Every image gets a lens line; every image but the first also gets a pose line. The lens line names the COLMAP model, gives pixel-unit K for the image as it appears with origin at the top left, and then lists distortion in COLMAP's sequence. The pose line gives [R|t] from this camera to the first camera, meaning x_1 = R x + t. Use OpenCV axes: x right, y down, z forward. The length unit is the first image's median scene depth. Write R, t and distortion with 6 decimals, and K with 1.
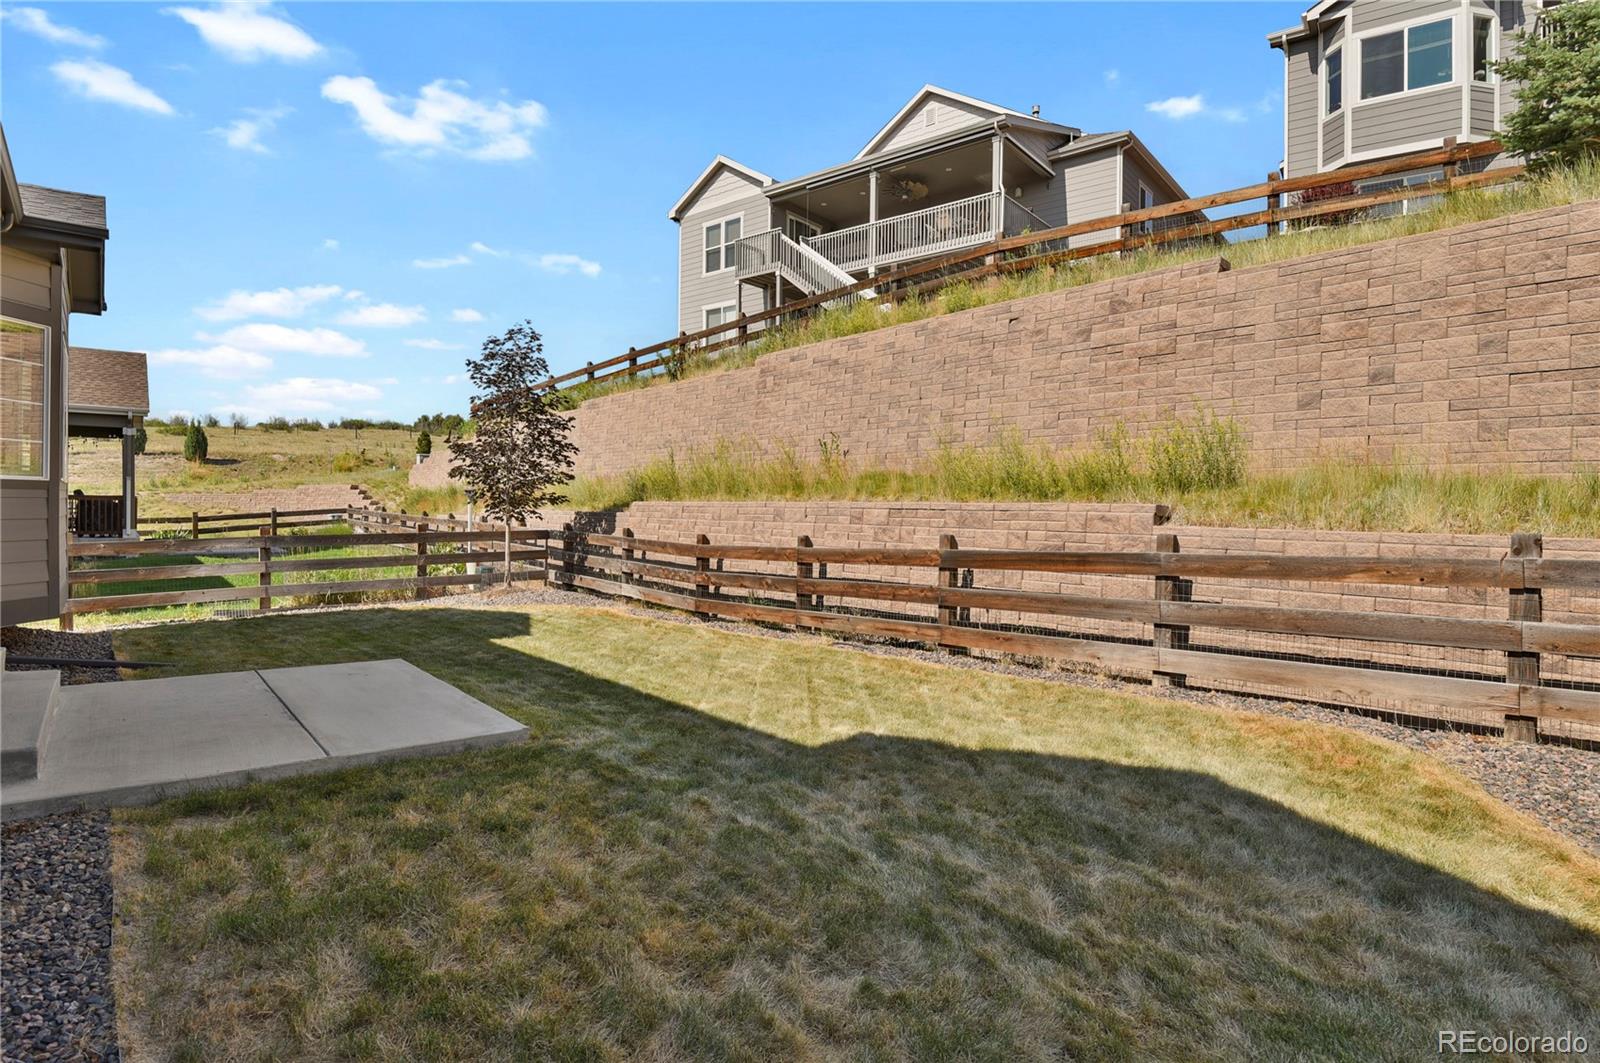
lens RADIAL K [[794.8, 0, 807.4], [0, 794.8, 528.7], [0, 0, 1]] dist [-0.024703, -0.004357]
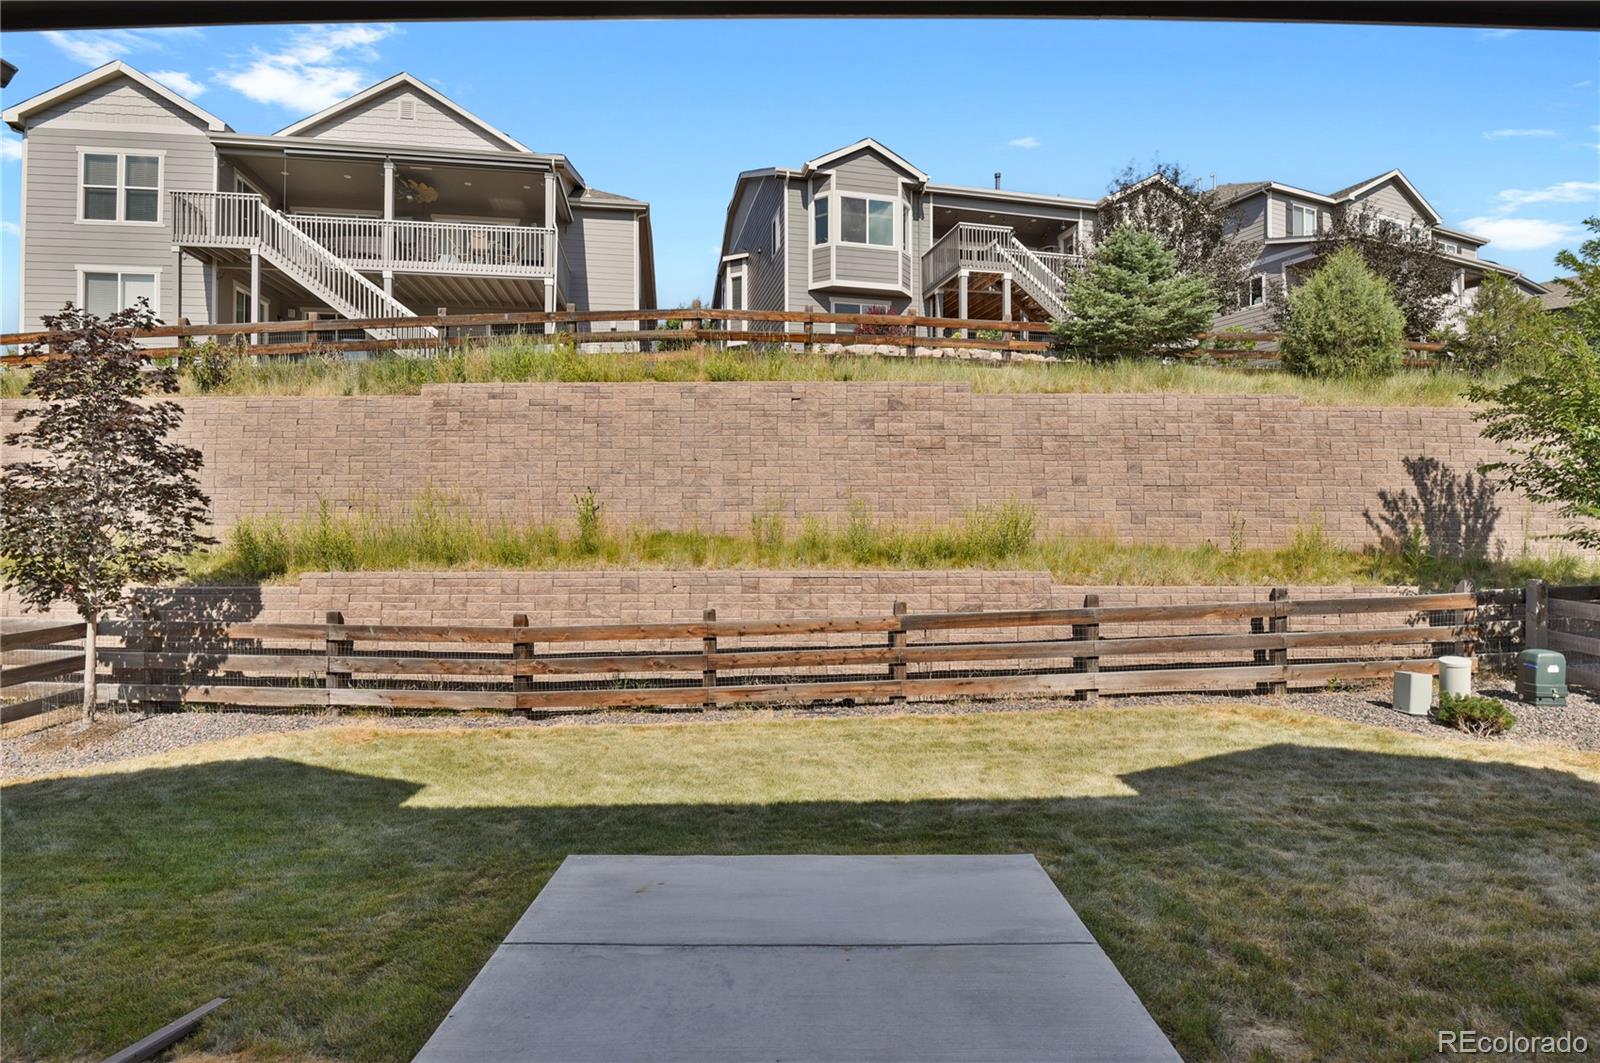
lens RADIAL K [[794.8, 0, 762.1], [0, 794.8, 530.1], [0, 0, 1]] dist [-0.024703, -0.004357]
pose [[0.669964, -0.021918, 0.742070, -0.570450], [0.031121, 0.999515, 0.001425, -0.073544], [-0.741741, 0.022139, 0.670321, 0.255069]]
